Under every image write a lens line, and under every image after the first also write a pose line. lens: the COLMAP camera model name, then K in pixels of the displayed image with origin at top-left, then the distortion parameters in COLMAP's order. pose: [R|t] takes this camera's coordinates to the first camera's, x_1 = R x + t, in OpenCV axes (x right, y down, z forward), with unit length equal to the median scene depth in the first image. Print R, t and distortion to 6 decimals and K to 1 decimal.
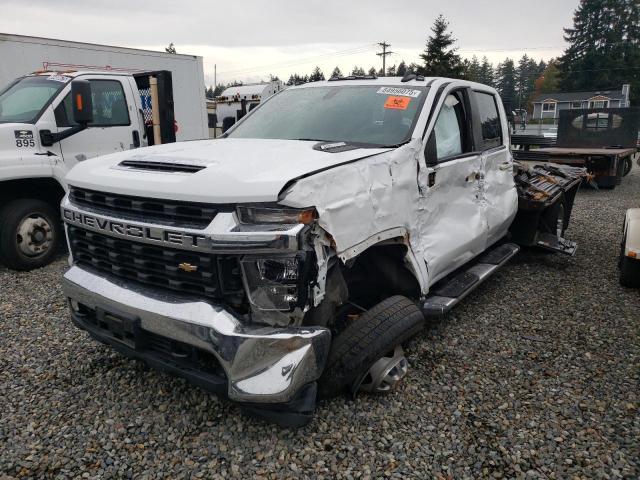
lens RADIAL K [[520.0, 0, 320.0], [0, 520.0, 240.0], [0, 0, 1]] dist [-0.003713, -0.006477]
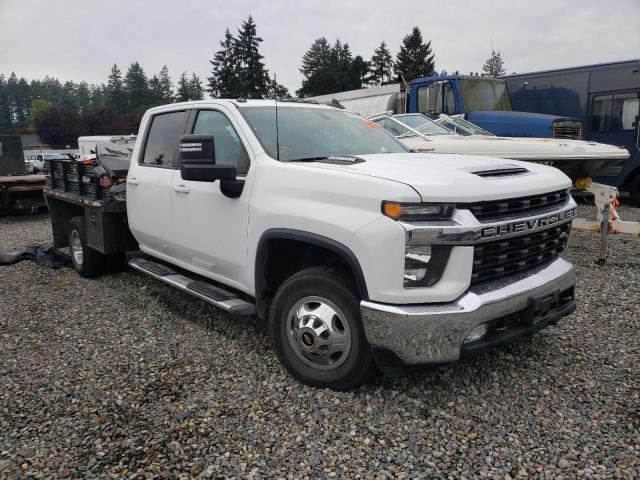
lens RADIAL K [[520.0, 0, 320.0], [0, 520.0, 240.0], [0, 0, 1]] dist [-0.003713, -0.006477]
pose [[0.318998, -0.192822, 0.927933, -1.558968], [0.230537, 0.965465, 0.121368, -0.229939], [-0.919289, 0.175207, 0.352434, 0.986801]]
